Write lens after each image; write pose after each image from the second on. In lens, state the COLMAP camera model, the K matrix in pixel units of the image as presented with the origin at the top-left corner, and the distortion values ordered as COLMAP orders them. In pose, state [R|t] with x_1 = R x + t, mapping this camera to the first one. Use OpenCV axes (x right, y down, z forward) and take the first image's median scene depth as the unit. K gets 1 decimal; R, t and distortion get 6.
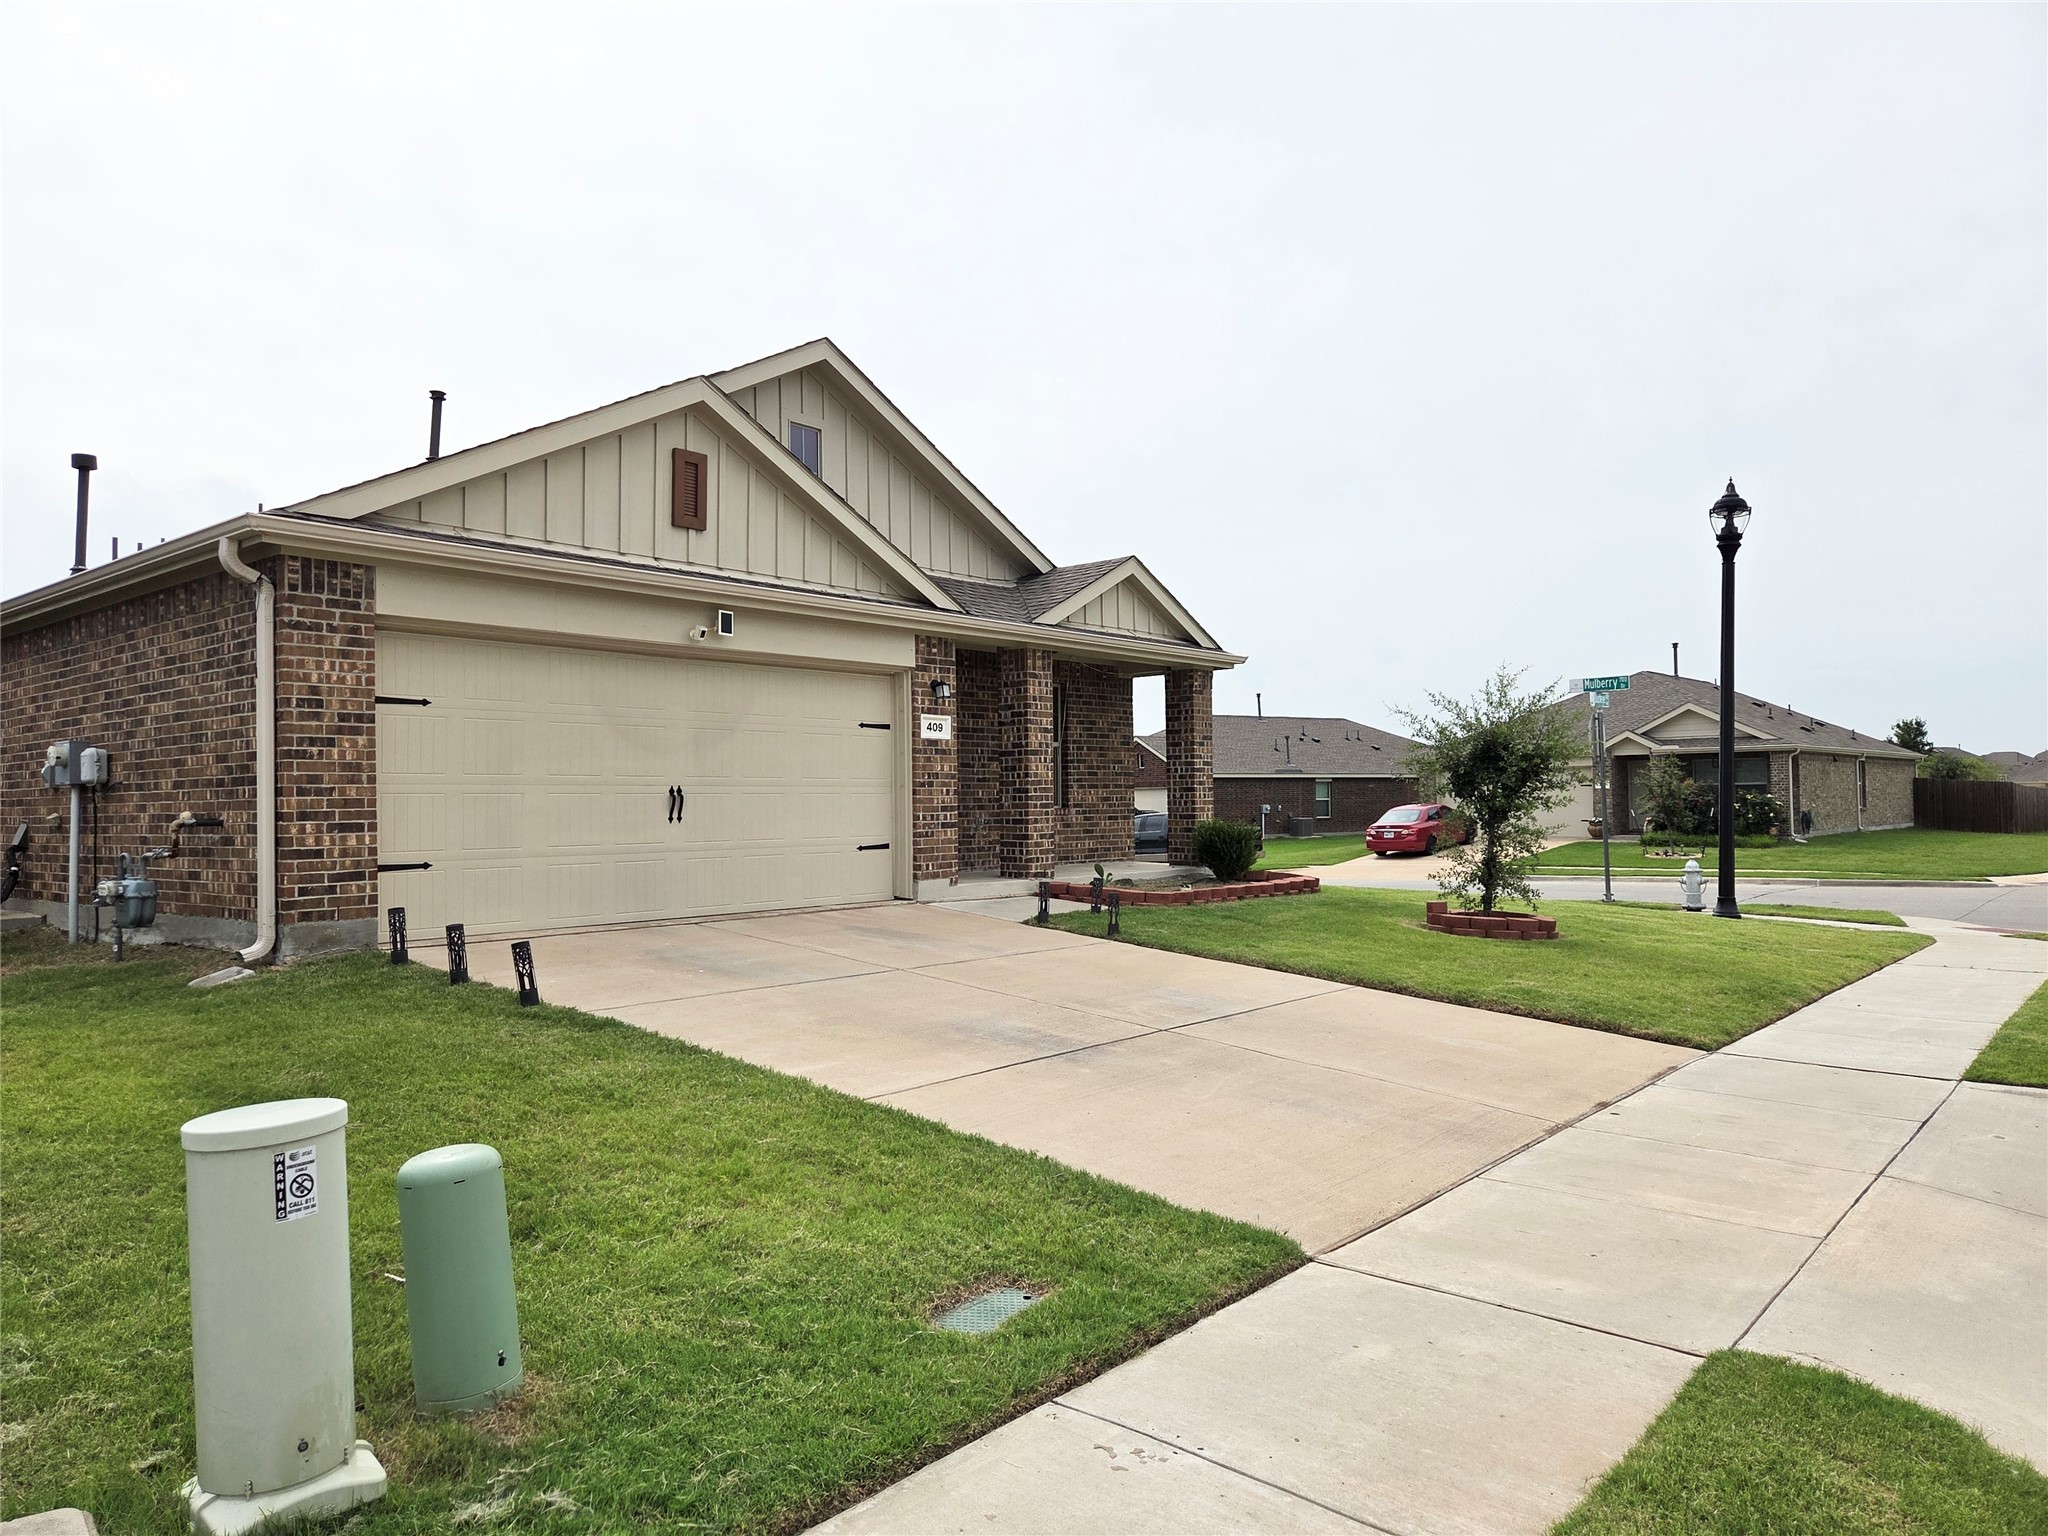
lens RADIAL K [[1361.0, 0, 1023.0], [0, 1361.0, 771.2], [0, 0, 1]] dist [0.004107, 0.000100]
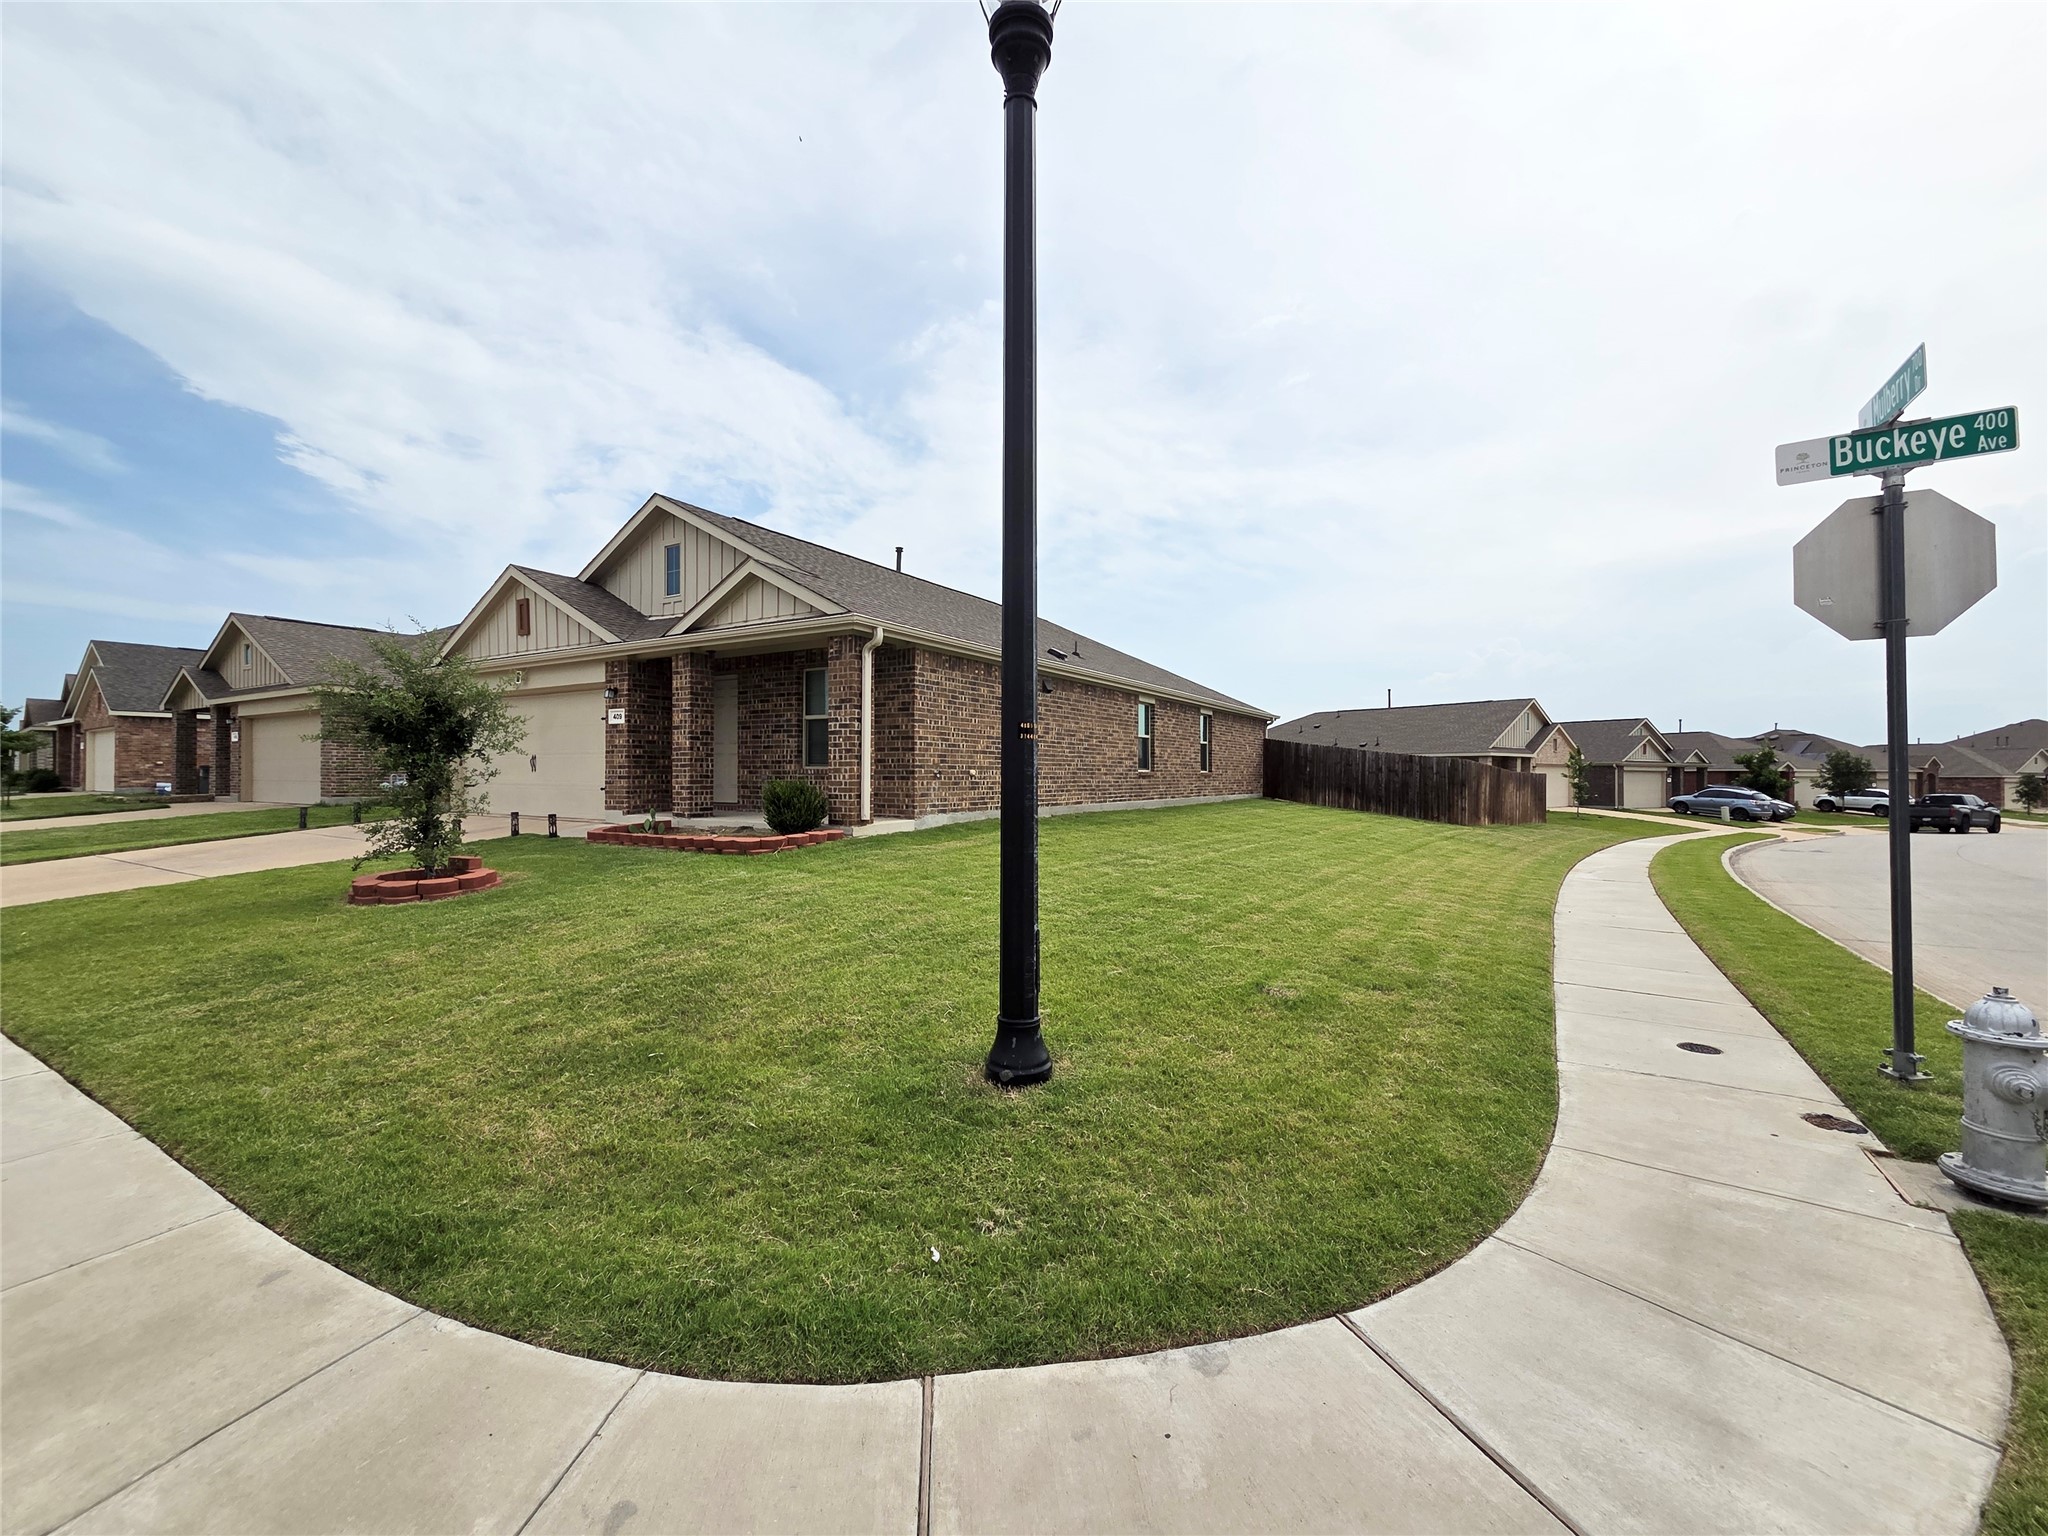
lens RADIAL K [[824.3, 0, 1024.1], [0, 824.3, 769.9], [0, 0, 1]] dist [-0.000517, -0.000054]
pose [[0.166248, -0.008003, -0.986052, 0.983212], [0.009471, 0.999934, -0.006519, 0.042163], [0.986039, -0.008255, 0.166312, 1.314048]]
